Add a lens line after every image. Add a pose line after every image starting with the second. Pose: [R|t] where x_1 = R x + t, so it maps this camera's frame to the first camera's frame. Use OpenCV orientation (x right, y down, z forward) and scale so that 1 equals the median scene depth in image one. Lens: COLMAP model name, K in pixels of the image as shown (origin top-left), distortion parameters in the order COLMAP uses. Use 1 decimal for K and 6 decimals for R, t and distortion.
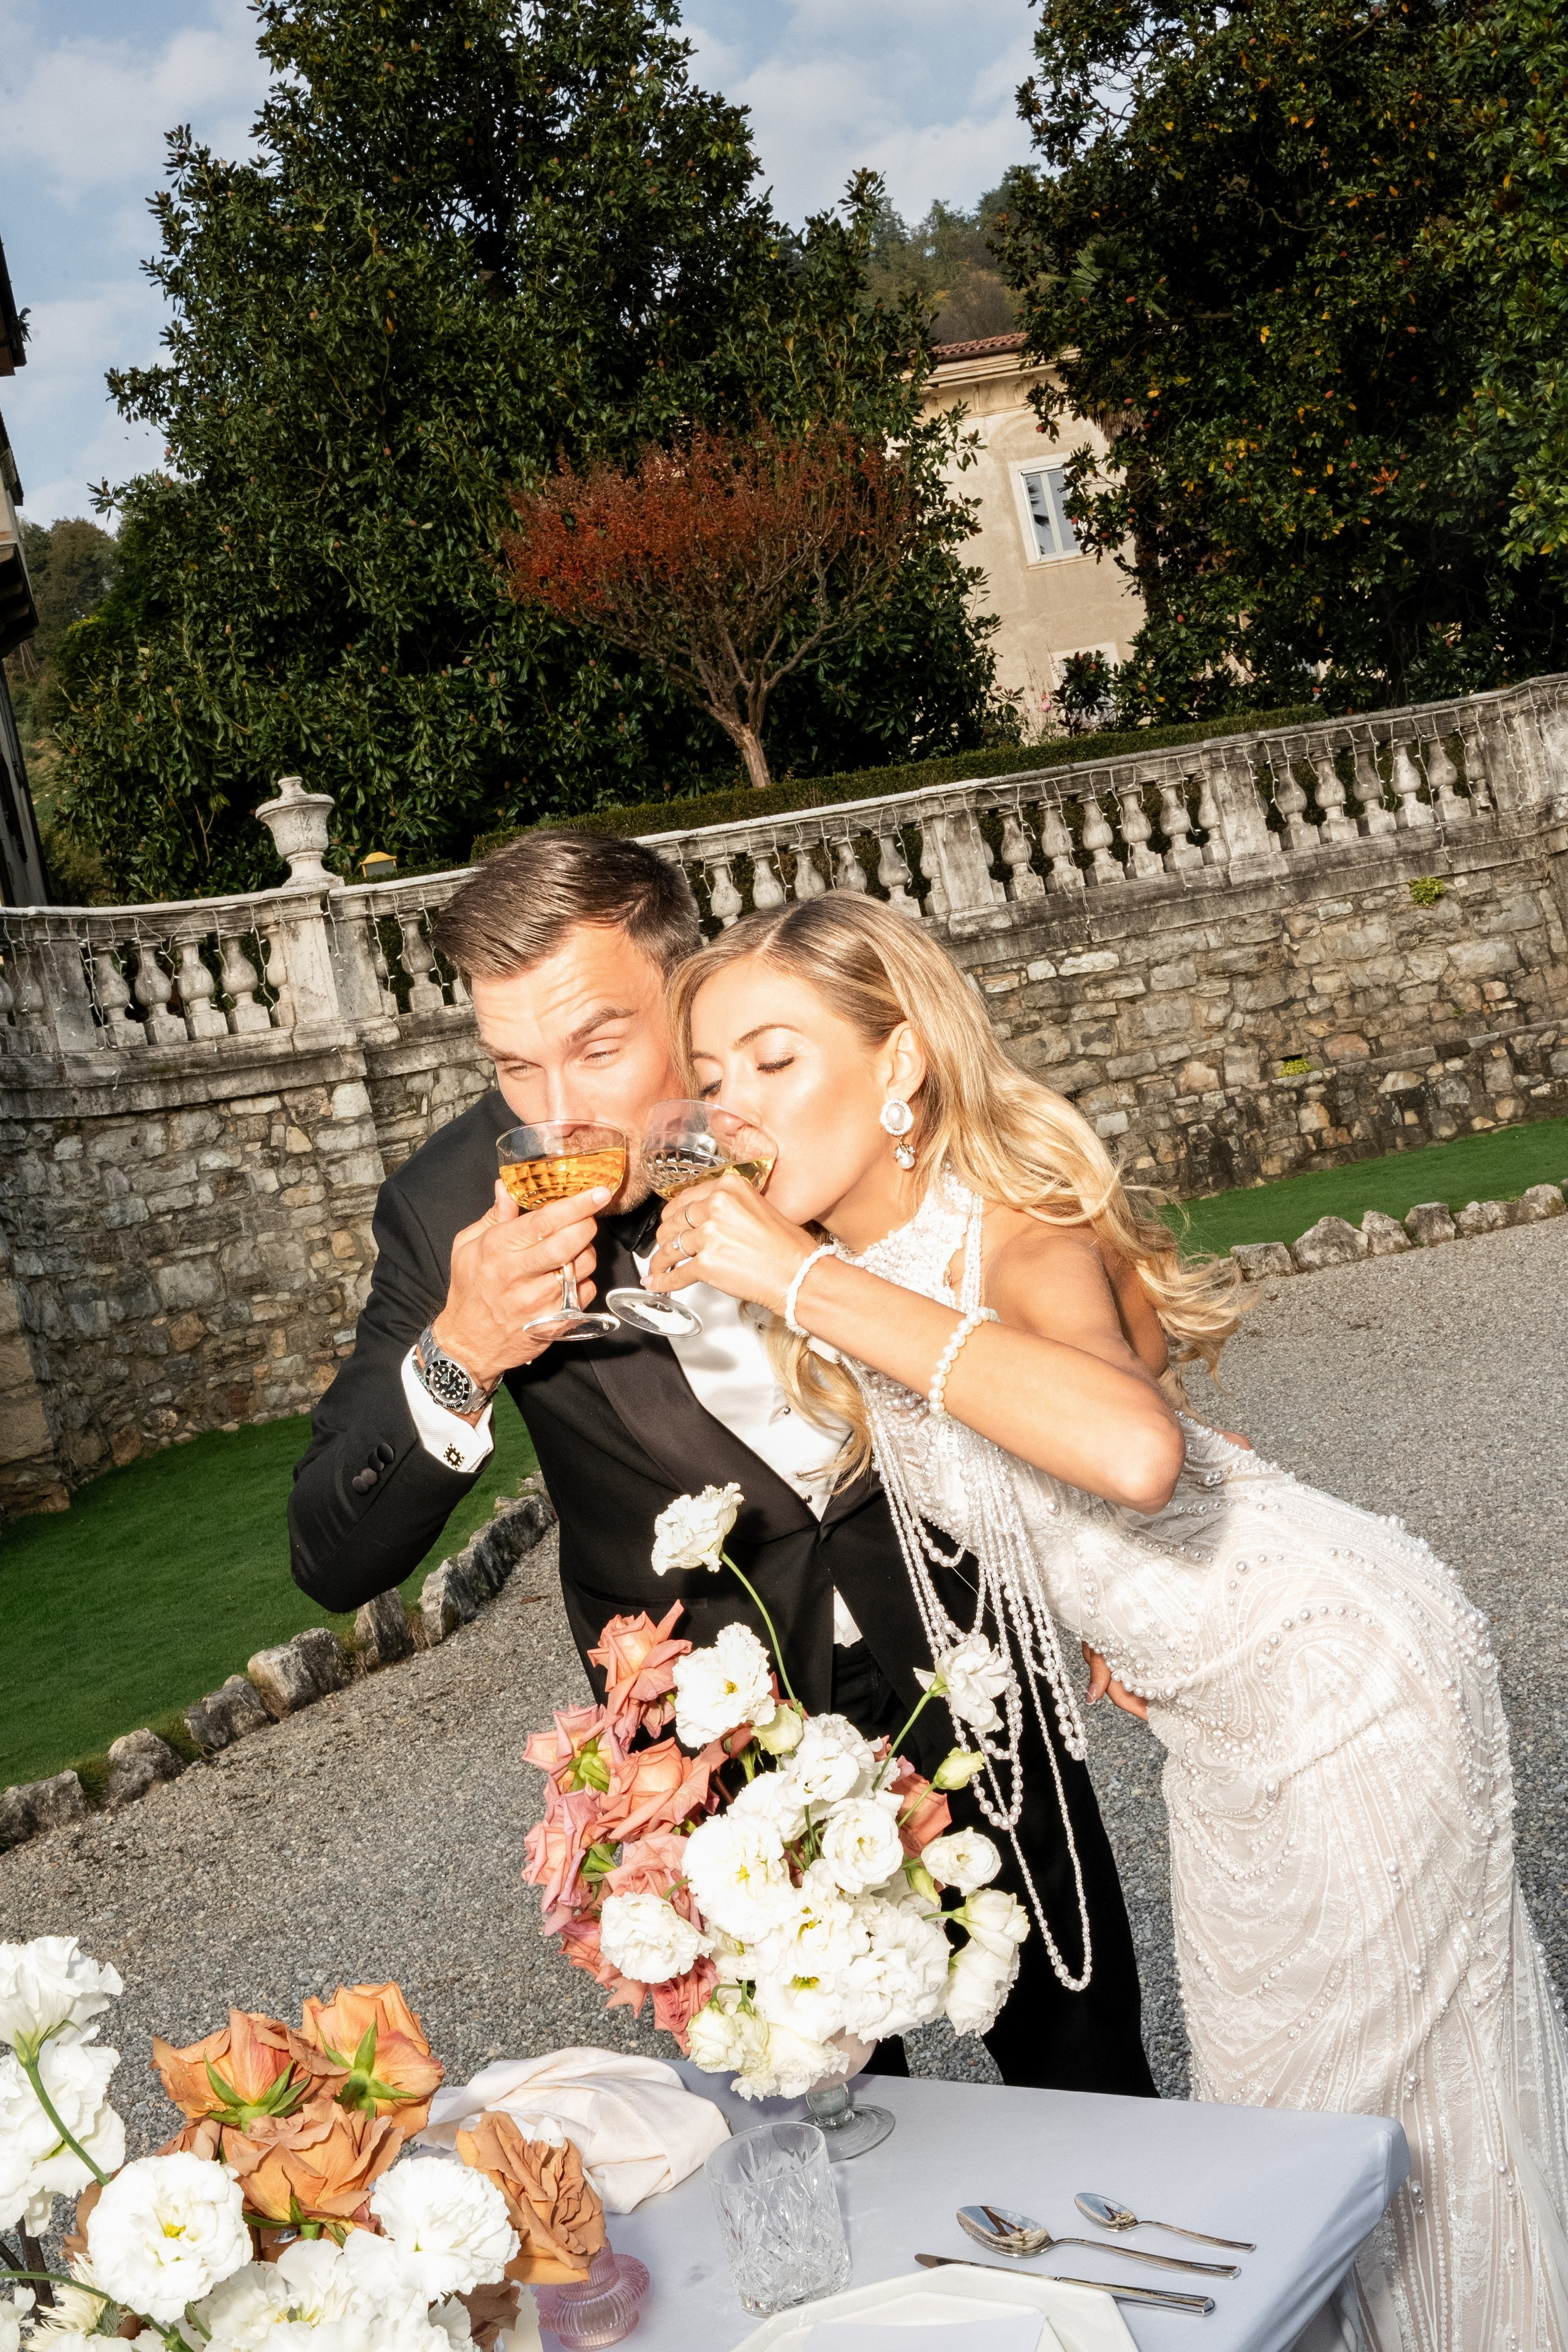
lens RADIAL K [[2401.0, 0, 790.4], [0, 2401.0, 1167.1], [0, 0, 1]] dist [0.011728, 0.000000]
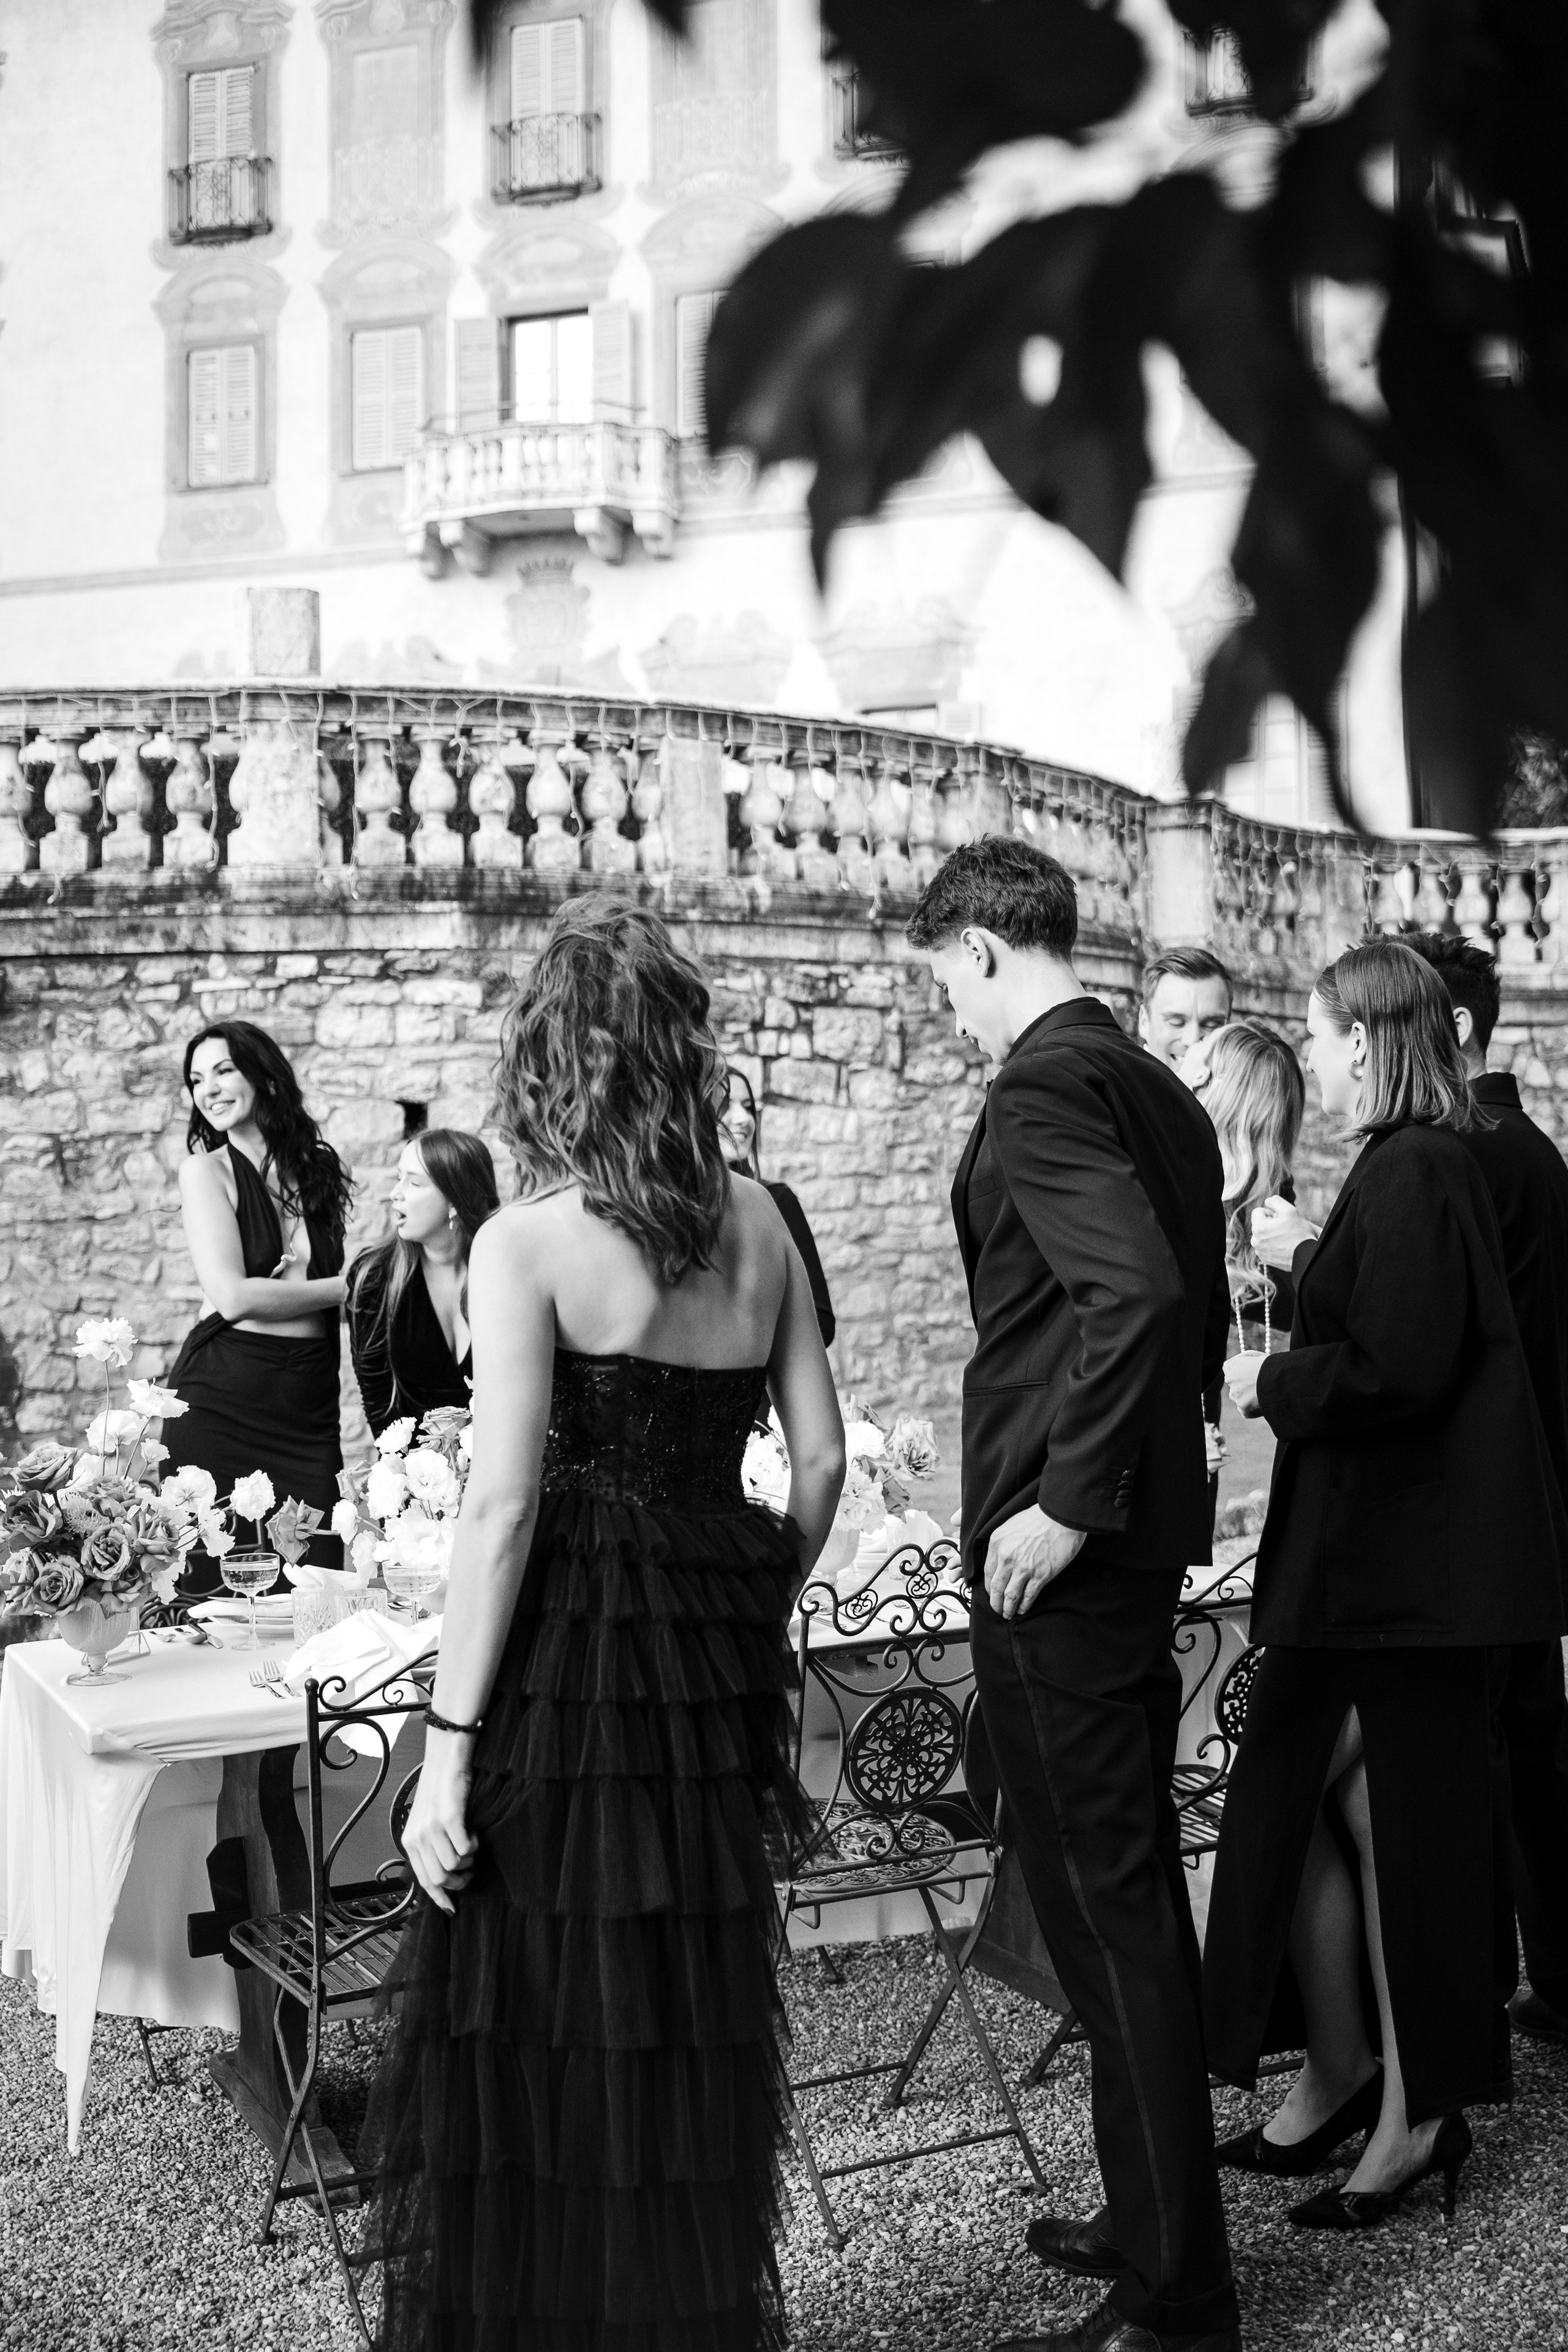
lens RADIAL K [[2865.9, 0, 772.1], [0, 2865.9, 1183.6], [0, 0, 1]] dist [-0.000449, 0.000000]
pose [[0.840684, 0.181079, -0.510354, 0.137628], [-0.158980, 0.983436, 0.087052, -0.017229], [0.517664, 0.007953, 0.855547, -0.200291]]
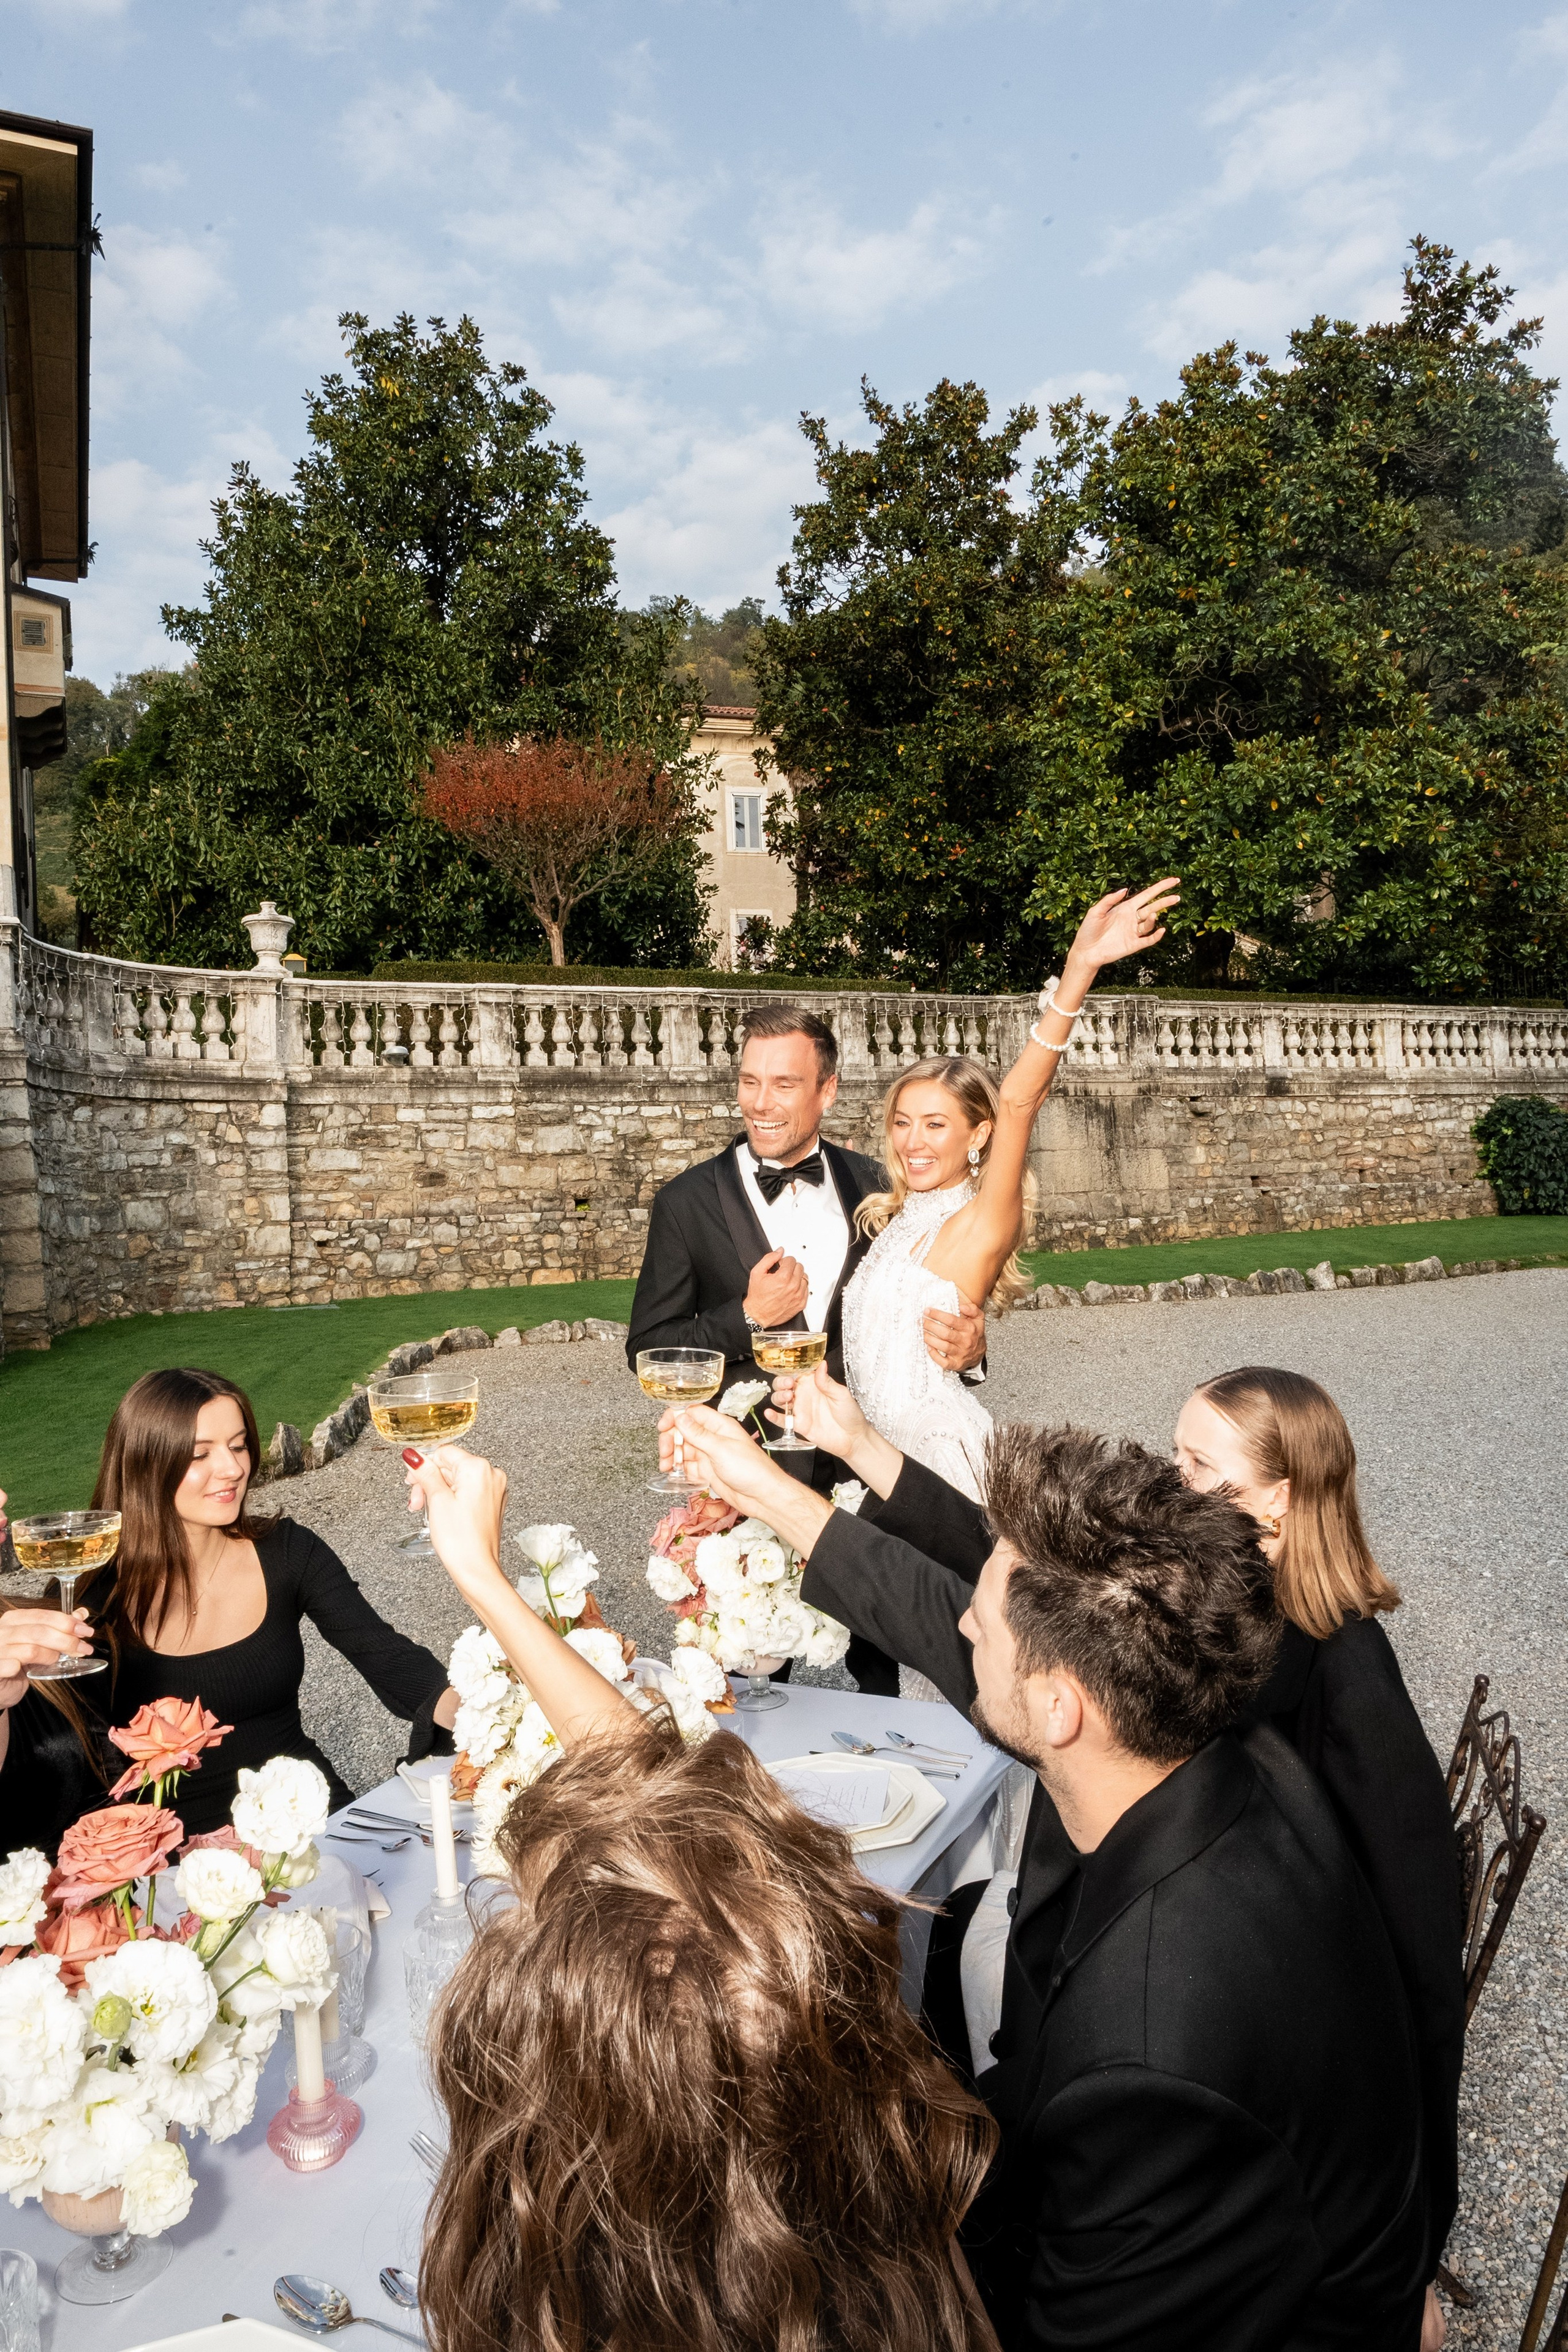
lens RADIAL K [[1557.0, 0, 787.3], [0, 1557.0, 1176.1], [0, 0, 1]] dist [0.000578, -0.015898]
pose [[0.968567, 0.171481, 0.180202, -0.032804], [-0.165872, 0.985080, -0.045863, 0.001731], [-0.185378, 0.014531, 0.982560, -0.038141]]
